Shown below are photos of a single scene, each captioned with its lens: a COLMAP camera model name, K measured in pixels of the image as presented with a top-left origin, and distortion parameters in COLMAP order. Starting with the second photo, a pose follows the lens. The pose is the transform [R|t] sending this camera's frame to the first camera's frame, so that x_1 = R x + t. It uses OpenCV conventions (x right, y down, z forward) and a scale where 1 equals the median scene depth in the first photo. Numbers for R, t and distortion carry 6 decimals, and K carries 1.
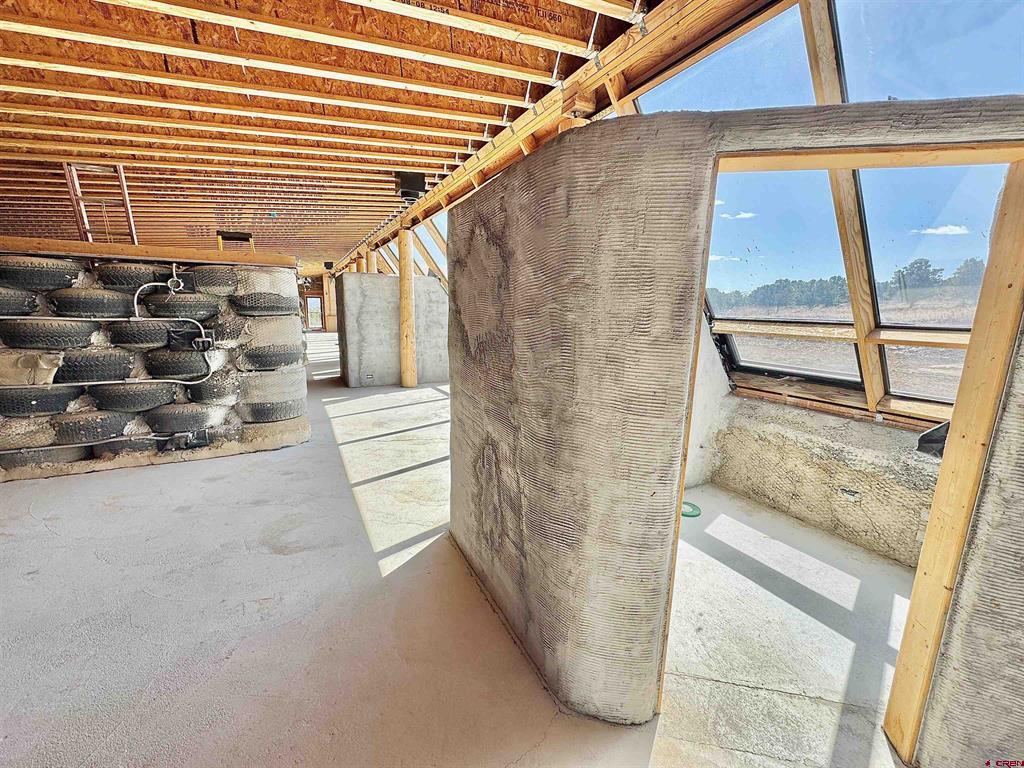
lens RADIAL K [[409.2, 0, 510.5], [0, 409.2, 384.4], [0, 0, 1]] dist [0.001863, -0.000565]
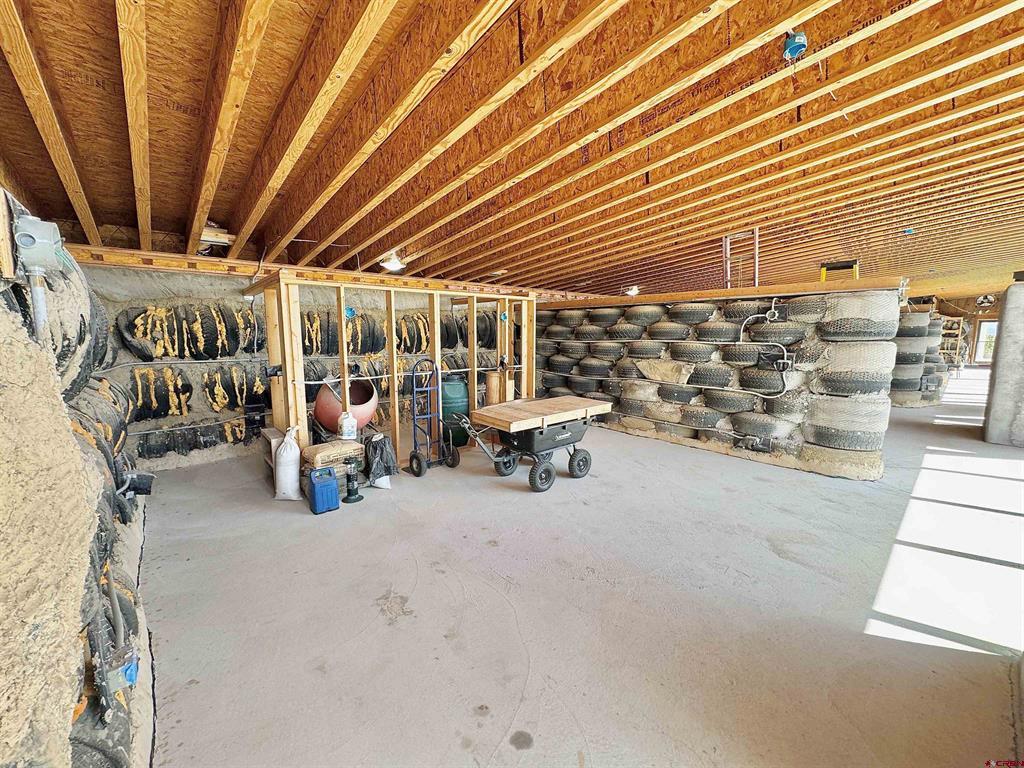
lens RADIAL K [[409.2, 0, 503.9], [0, 409.2, 391.4], [0, 0, 1]] dist [0.001863, -0.000565]
pose [[0.224110, 0.121707, -0.966934, 0.199994], [-0.174535, 0.981143, 0.083042, 0.015682], [0.958808, 0.150153, 0.241126, -0.022235]]
